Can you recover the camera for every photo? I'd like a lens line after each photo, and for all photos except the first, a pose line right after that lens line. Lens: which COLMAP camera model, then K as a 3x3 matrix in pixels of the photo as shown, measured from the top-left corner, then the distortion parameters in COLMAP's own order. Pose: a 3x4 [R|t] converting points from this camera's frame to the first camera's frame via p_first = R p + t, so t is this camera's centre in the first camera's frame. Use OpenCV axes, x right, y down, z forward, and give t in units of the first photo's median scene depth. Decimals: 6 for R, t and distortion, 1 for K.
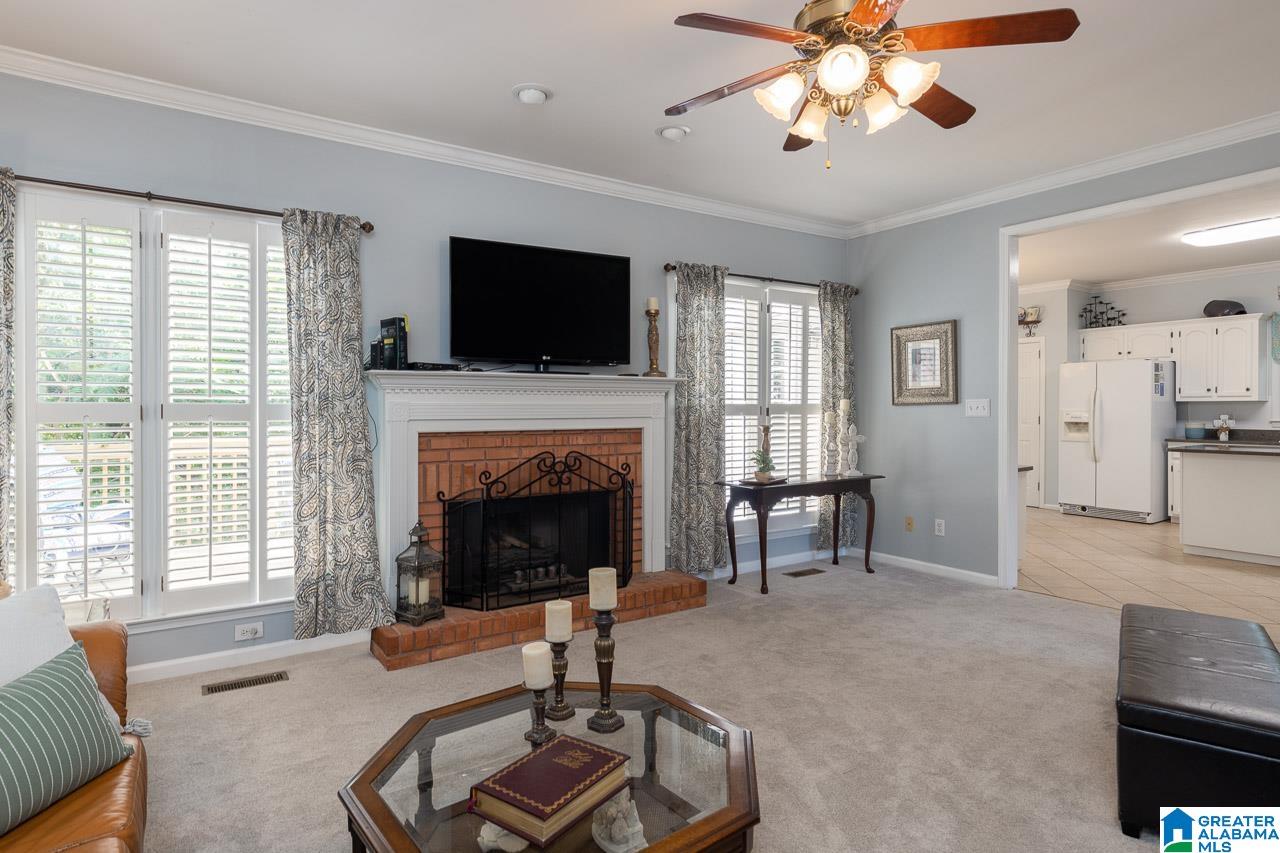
lens RADIAL K [[681.2, 0, 638.4], [0, 681.2, 415.4], [0, 0, 1]] dist [-0.001645, 0.000110]
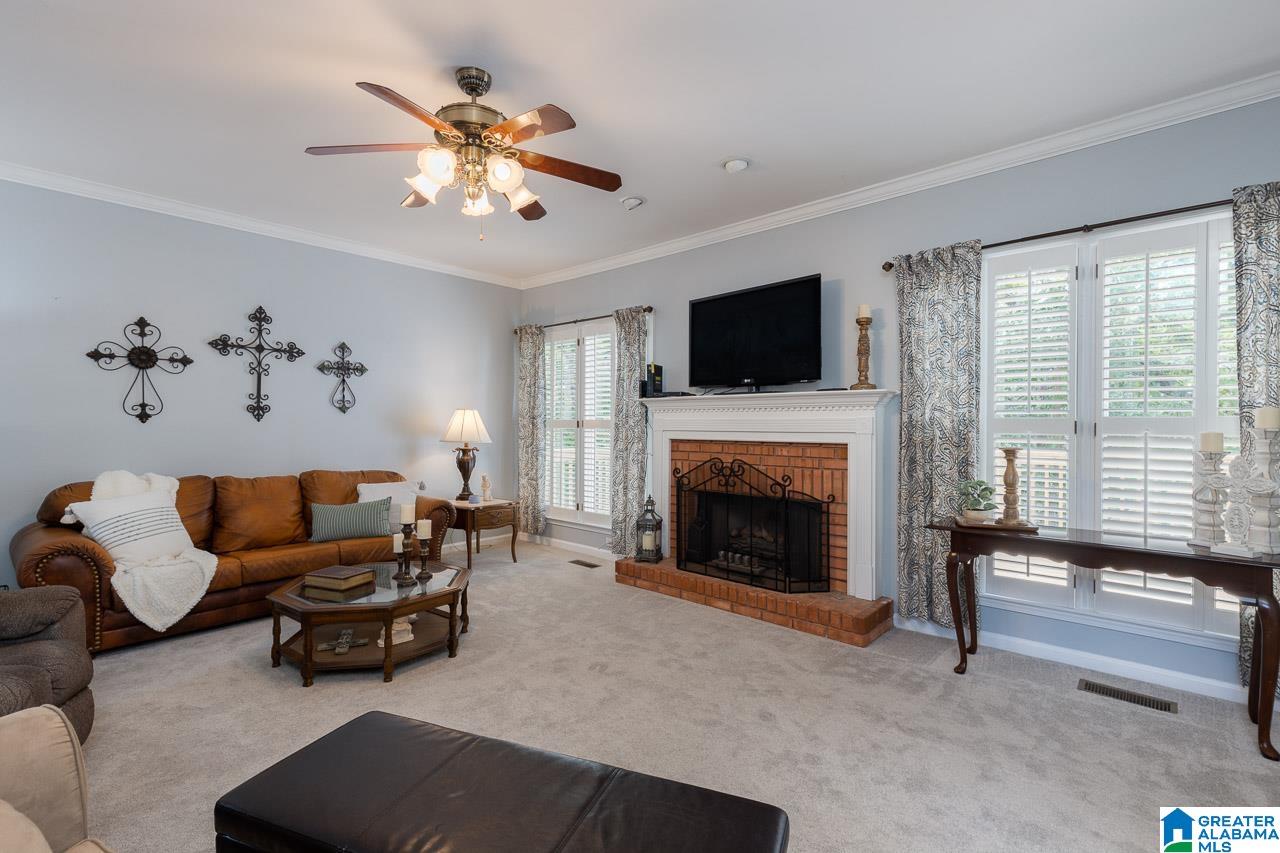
lens RADIAL K [[590.7, 0, 637.7], [0, 590.7, 427.9], [0, 0, 1]] dist [0.002140, -0.000090]
pose [[0.232949, 0.008338, -0.972453, 0.814185], [-0.016427, 0.999854, 0.004638, -0.003065], [0.972350, 0.014894, 0.233052, 0.562811]]
